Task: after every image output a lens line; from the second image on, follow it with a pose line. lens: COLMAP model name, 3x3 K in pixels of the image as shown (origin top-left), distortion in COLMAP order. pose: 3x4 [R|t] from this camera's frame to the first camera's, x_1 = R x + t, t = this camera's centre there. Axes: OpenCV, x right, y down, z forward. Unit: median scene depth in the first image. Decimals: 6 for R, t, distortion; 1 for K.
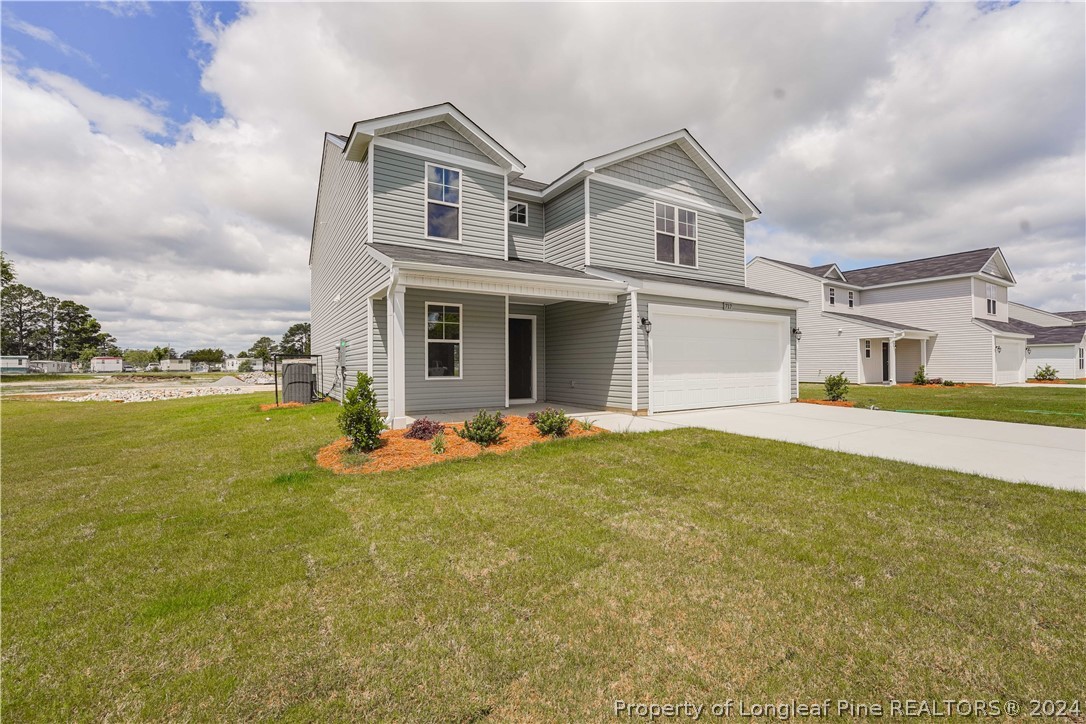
lens RADIAL K [[453.9, 0, 538.0], [0, 453.9, 360.9], [0, 0, 1]] dist [-0.020035, 0.001128]
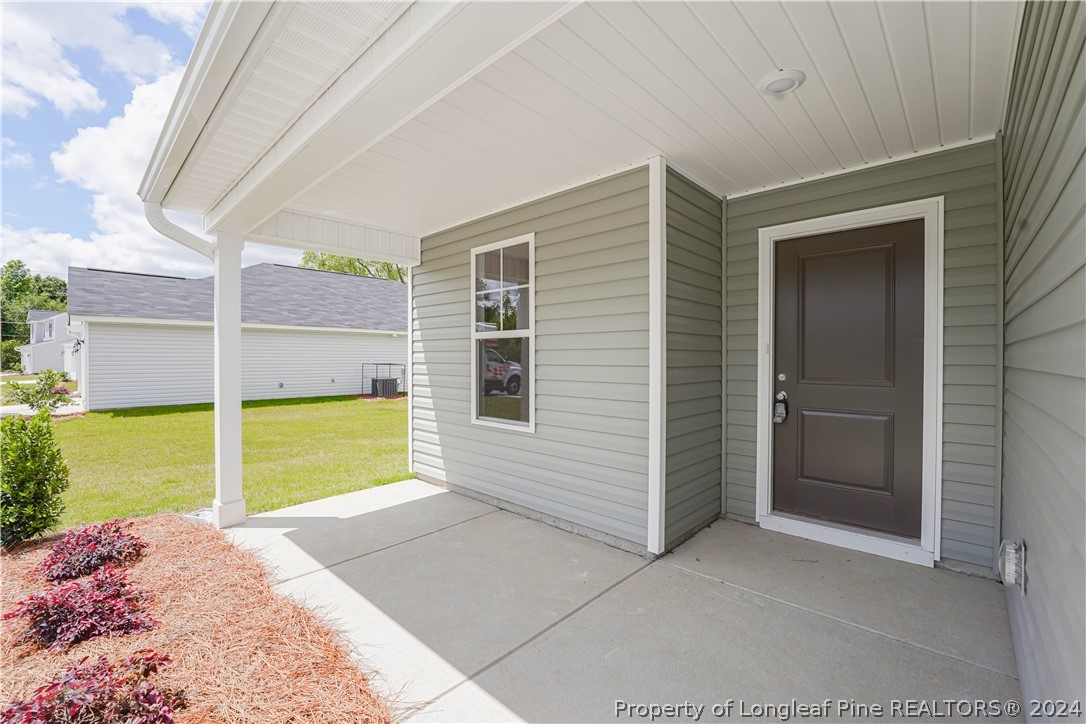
lens RADIAL K [[453.9, 0, 538.0], [0, 453.9, 360.9], [0, 0, 1]] dist [-0.020035, 0.001128]
pose [[0.264261, 0.011361, -0.964384, 0.176655], [0.006119, 0.999891, 0.013456, -0.022253], [0.964432, -0.009457, 0.264163, 0.816114]]
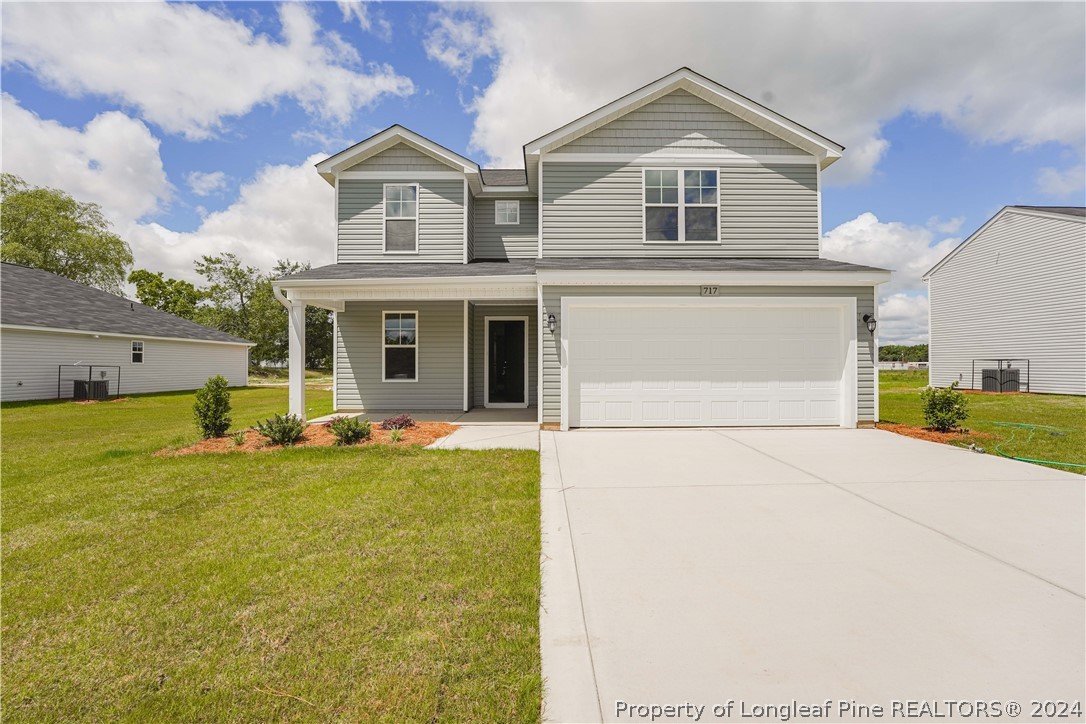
lens RADIAL K [[440.3, 0, 543.0], [0, 440.3, 362.0], [0, 0, 1]] dist [-0.025211, 0.000105]
pose [[0.856687, -0.000372, -0.515836, 0.549295], [0.001400, 0.999998, 0.001605, -0.006579], [0.515834, -0.002098, 0.856686, 0.248180]]
